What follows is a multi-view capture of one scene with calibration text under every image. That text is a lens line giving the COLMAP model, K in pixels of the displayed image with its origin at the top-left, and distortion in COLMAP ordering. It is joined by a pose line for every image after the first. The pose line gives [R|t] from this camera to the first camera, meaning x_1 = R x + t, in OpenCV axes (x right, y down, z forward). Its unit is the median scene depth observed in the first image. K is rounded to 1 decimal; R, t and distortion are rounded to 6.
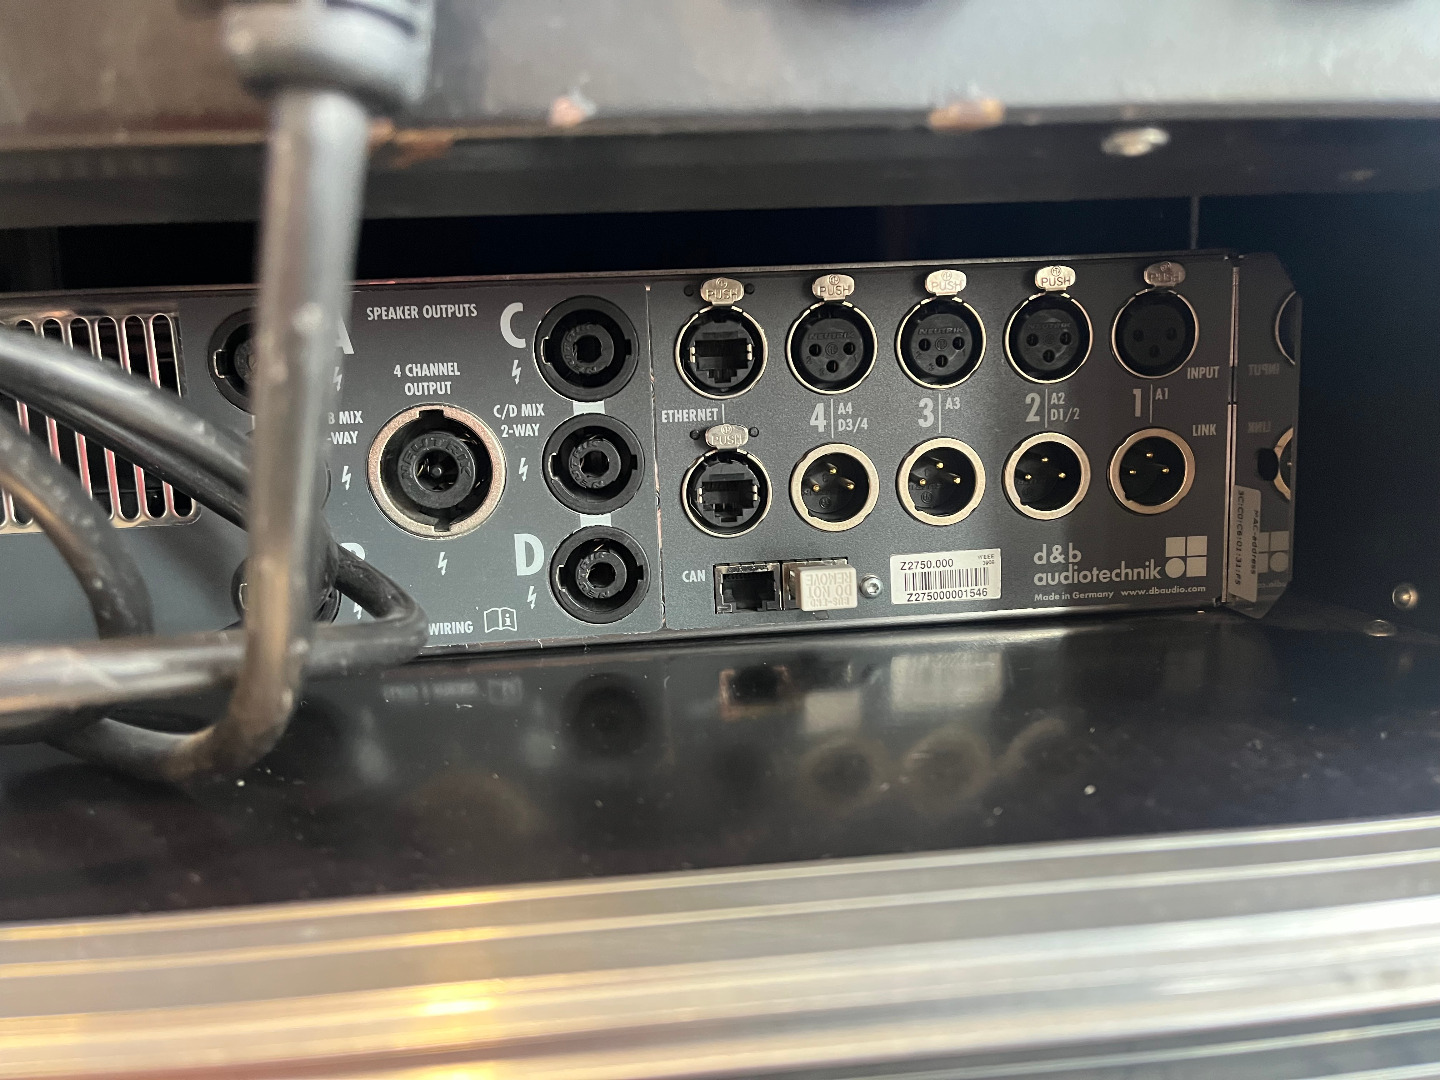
lens RADIAL K [[1106.7, 0, 736.3], [0, 1106.7, 539.1], [0, 0, 1]] dist [0.075423, -0.111535]
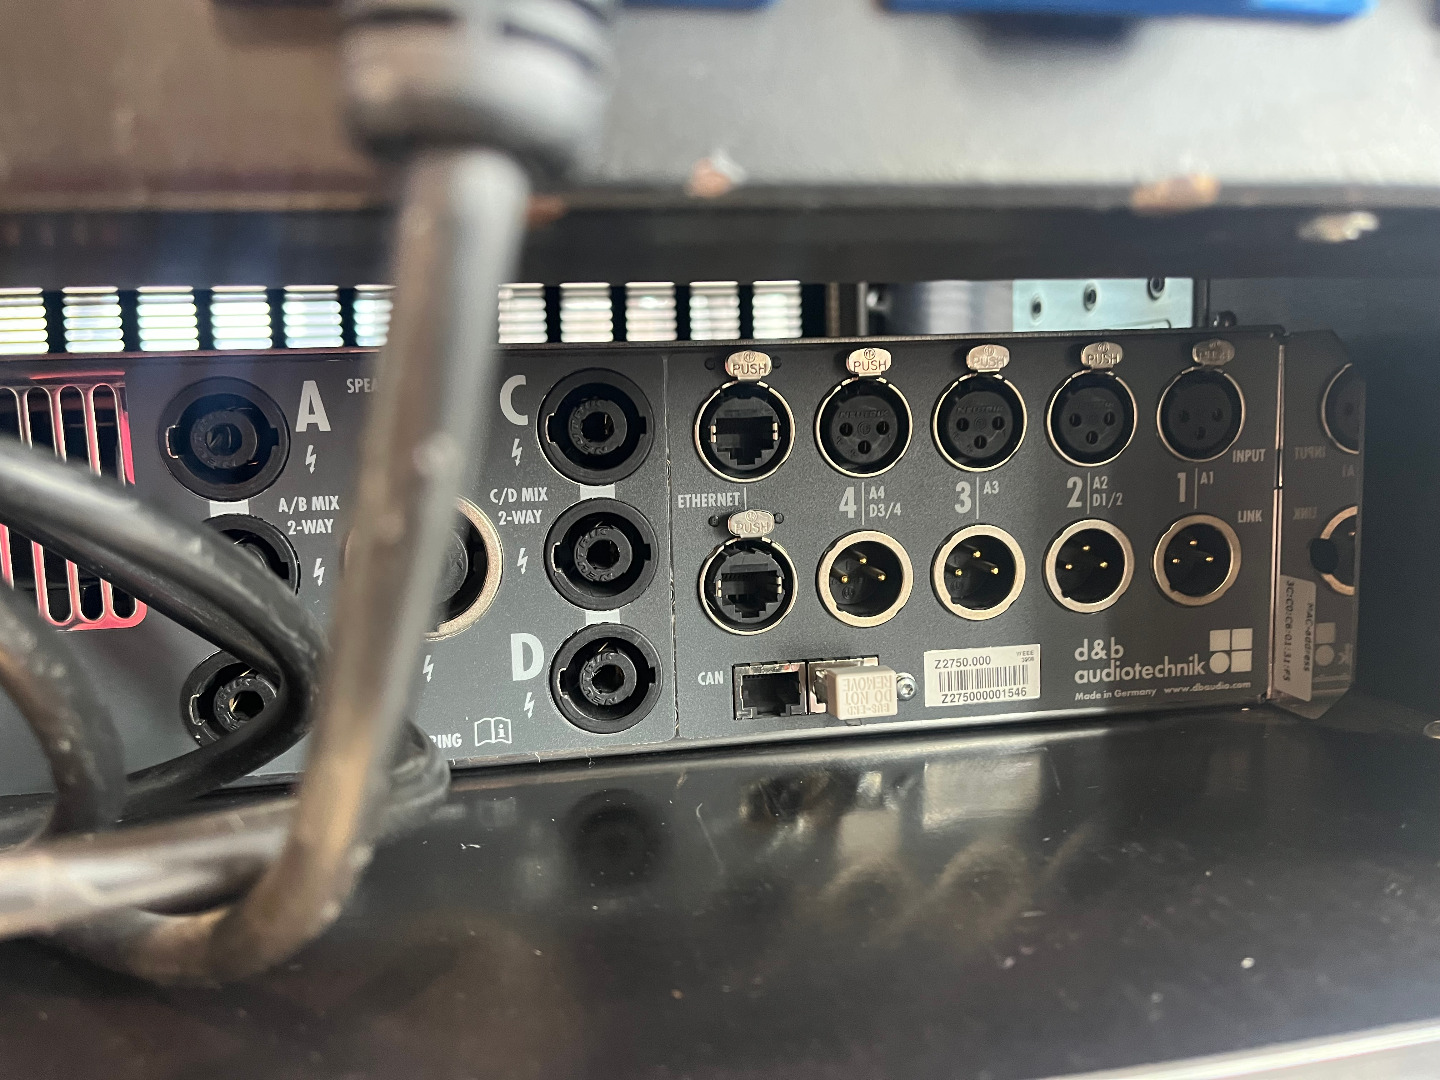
lens RADIAL K [[1106.7, 0, 715.3], [0, 1106.7, 537.8], [0, 0, 1]] dist [0.075423, -0.111535]
pose [[0.997065, 0.000779, 0.076558, -0.104933], [0.002168, 0.999260, -0.038402, -0.046278], [-0.076531, 0.038455, 0.996325, 0.103517]]
